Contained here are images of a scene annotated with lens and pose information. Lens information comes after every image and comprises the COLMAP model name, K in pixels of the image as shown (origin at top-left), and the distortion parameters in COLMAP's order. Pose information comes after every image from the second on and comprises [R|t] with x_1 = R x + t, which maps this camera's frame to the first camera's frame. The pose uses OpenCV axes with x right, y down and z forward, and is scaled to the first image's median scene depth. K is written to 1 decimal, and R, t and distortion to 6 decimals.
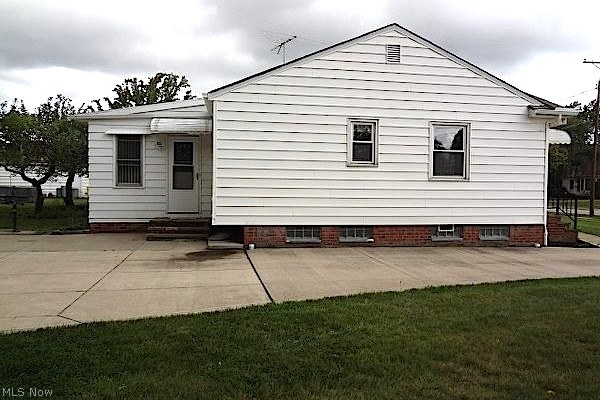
lens RADIAL K [[443.8, 0, 300.0], [0, 443.8, 198.5], [0, 0, 1]] dist [-0.047191, 0.008558]
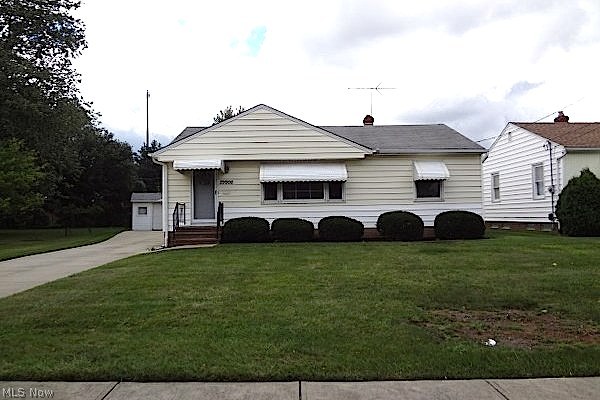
lens RADIAL K [[443.8, 0, 300.0], [0, 443.8, 198.5], [0, 0, 1]] dist [-0.047191, 0.008558]
pose [[-0.120562, -0.048365, -0.991527, 2.056700], [-0.011948, 0.998811, -0.047268, 0.011551], [0.992634, 0.006148, -0.120996, 1.692122]]
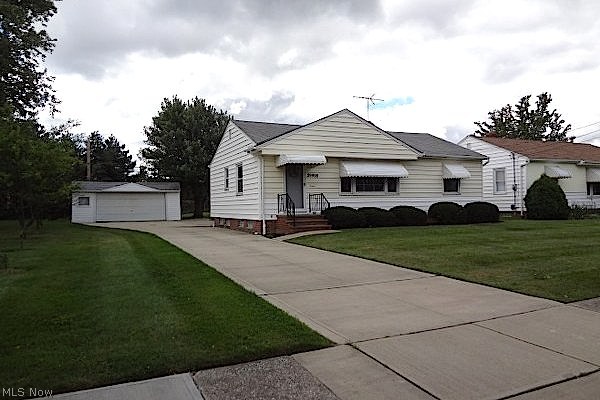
lens RADIAL K [[443.8, 0, 300.0], [0, 443.8, 198.5], [0, 0, 1]] dist [-0.047191, 0.008558]
pose [[0.278136, -0.033241, -0.959966, 2.209690], [-0.006815, 0.999308, -0.036578, 0.038843], [0.960517, 0.016716, 0.277717, 0.719654]]
